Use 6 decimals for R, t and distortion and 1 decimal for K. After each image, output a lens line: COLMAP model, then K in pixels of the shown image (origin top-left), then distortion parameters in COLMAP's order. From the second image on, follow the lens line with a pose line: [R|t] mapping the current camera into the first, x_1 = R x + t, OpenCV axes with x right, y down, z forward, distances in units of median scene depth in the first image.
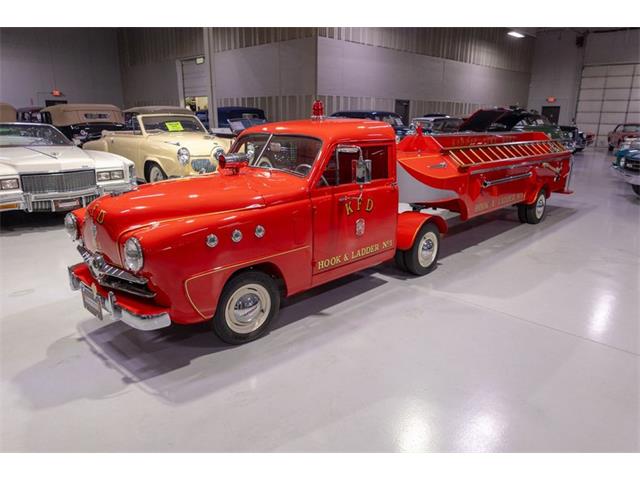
lens RADIAL K [[458.3, 0, 318.2], [0, 458.3, 238.3], [0, 0, 1]] dist [0.006894, -0.005292]
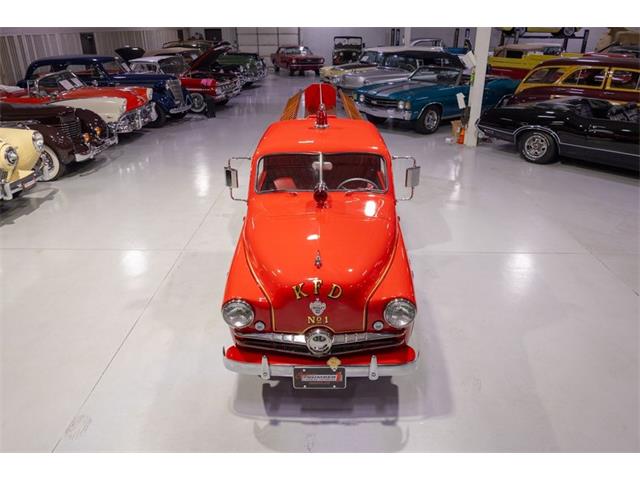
lens RADIAL K [[483.1, 0, 320.0], [0, 483.1, 247.3], [0, 0, 1]] dist [-0.030047, -0.002259]
pose [[0.727434, -0.302168, 0.616064, -0.673461], [0.190406, 0.951450, 0.241842, -0.239574], [-0.659231, -0.058622, 0.749652, 0.165626]]
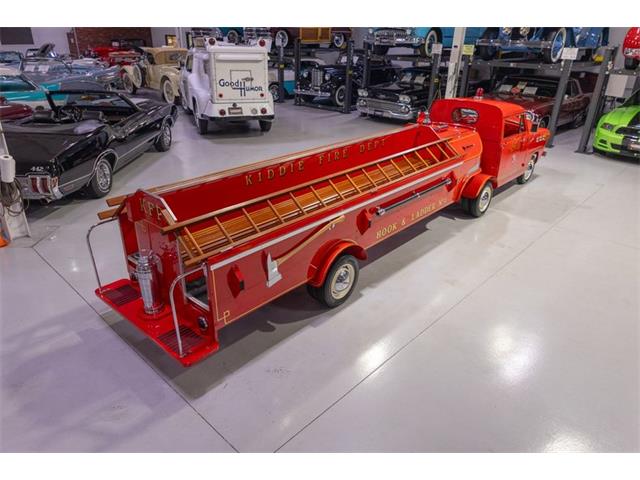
lens RADIAL K [[418.5, 0, 335.1], [0, 418.5, 242.1], [0, 0, 1]] dist [-0.006628, -0.001353]
pose [[-0.999206, -0.022624, -0.032810, 0.531049], [-0.038567, 0.756392, 0.652981, -0.771615], [0.010044, 0.653727, -0.756663, 2.298882]]
